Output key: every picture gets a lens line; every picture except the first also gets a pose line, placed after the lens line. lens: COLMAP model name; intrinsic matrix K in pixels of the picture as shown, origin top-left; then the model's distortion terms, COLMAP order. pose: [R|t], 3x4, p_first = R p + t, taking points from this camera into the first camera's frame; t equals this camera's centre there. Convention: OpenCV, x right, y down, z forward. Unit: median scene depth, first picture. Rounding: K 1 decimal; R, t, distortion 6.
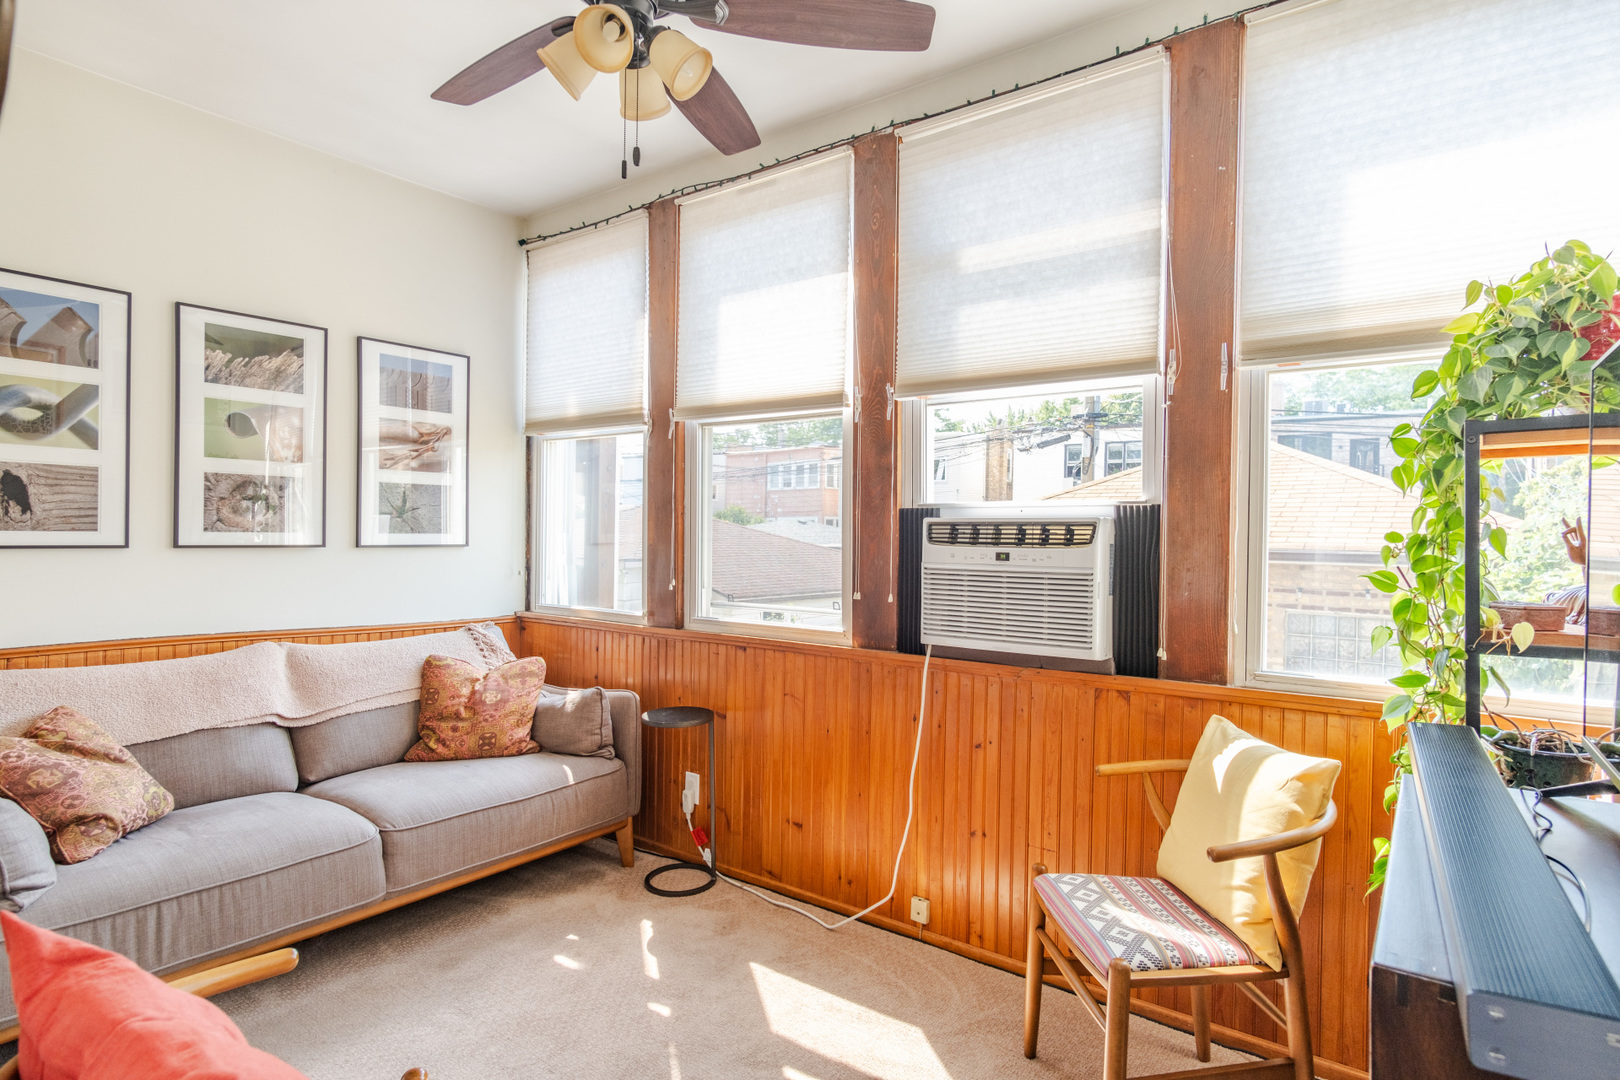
lens RADIAL K [[851.8, 0, 813.1], [0, 851.8, 536.2], [0, 0, 1]] dist [0.002725, 0.002965]
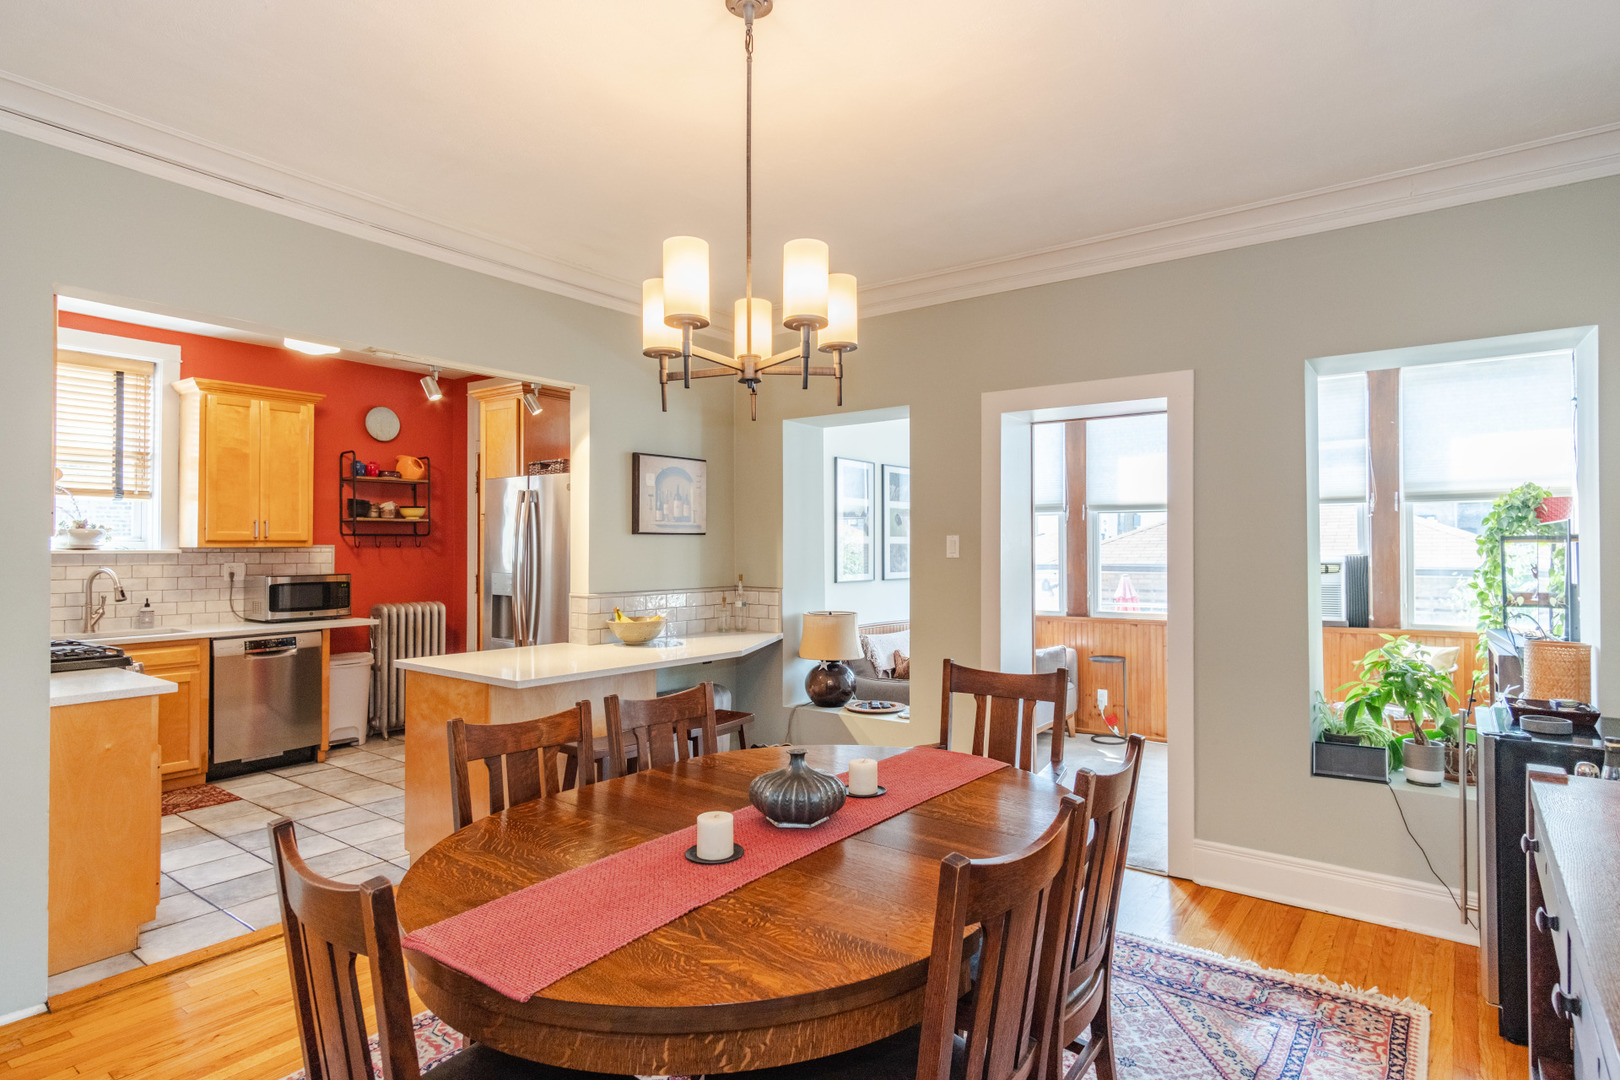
lens RADIAL K [[851.8, 0, 813.1], [0, 851.8, 536.2], [0, 0, 1]] dist [0.002725, 0.002965]
pose [[0.999471, -0.012725, 0.029917, -1.780061], [0.013461, 0.999608, -0.024531, -0.080622], [-0.029593, 0.024921, 0.999251, -1.984569]]
